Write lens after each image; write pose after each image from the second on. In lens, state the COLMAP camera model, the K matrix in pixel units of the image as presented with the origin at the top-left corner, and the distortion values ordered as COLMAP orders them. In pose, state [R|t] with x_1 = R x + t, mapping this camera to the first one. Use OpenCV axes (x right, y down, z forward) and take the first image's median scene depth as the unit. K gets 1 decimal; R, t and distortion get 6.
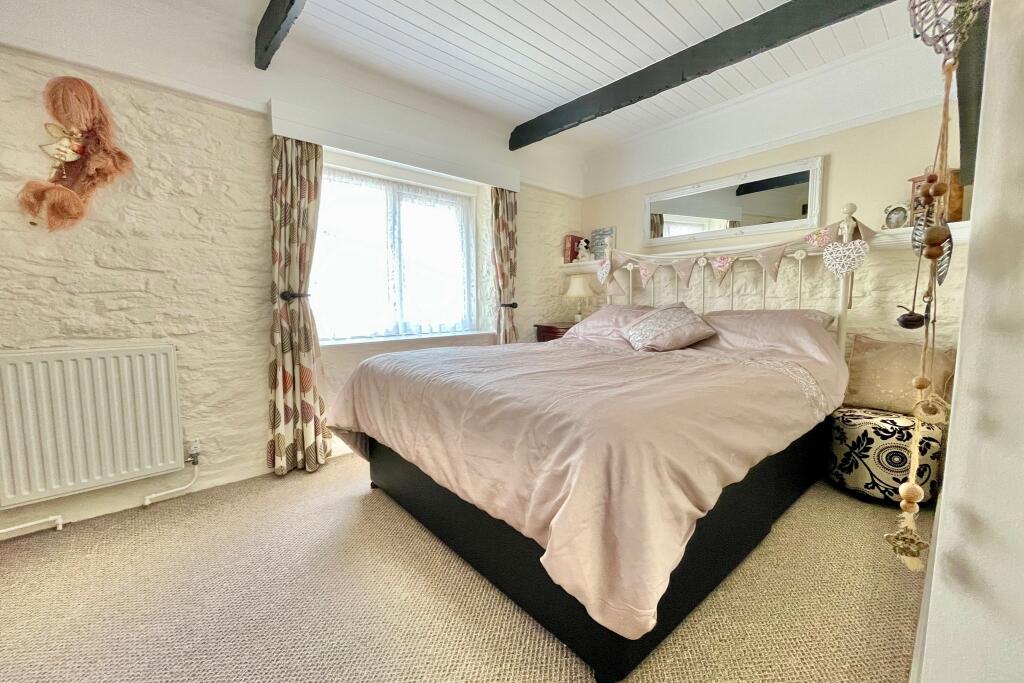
lens RADIAL K [[417.1, 0, 512.0], [0, 417.1, 337.2], [0, 0, 1]] dist [-0.004340, -0.000352]
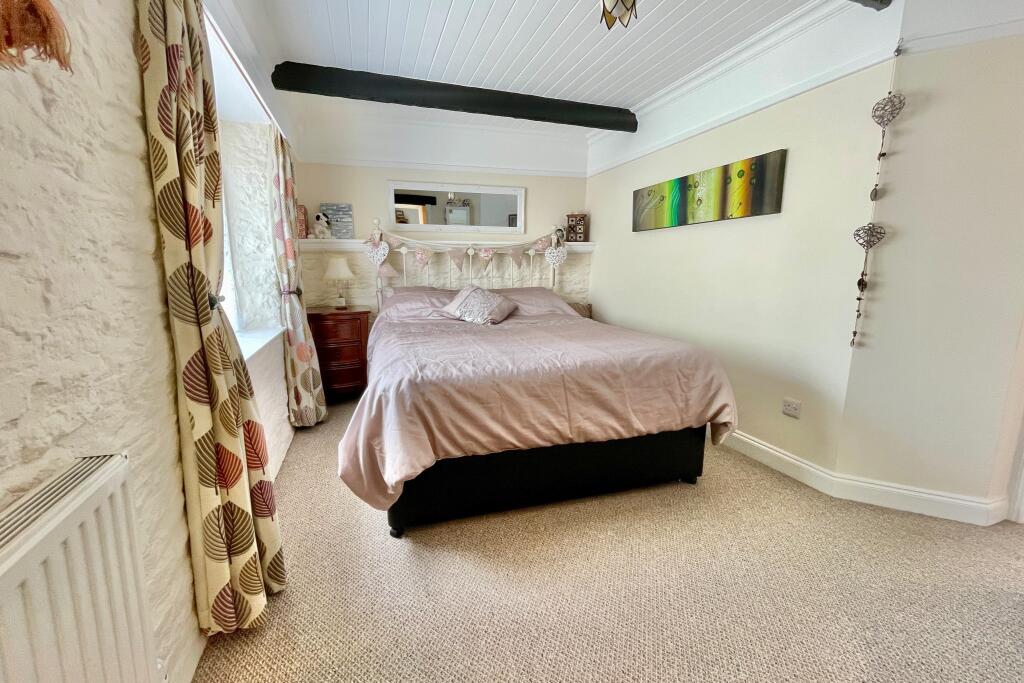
lens RADIAL K [[417.1, 0, 510.2], [0, 417.1, 338.3], [0, 0, 1]] dist [-0.004340, -0.000352]
pose [[0.396869, -0.152411, 0.905133, -0.808508], [0.079455, 0.988121, 0.131547, -0.086514], [-0.914430, 0.019710, 0.404265, 0.425592]]
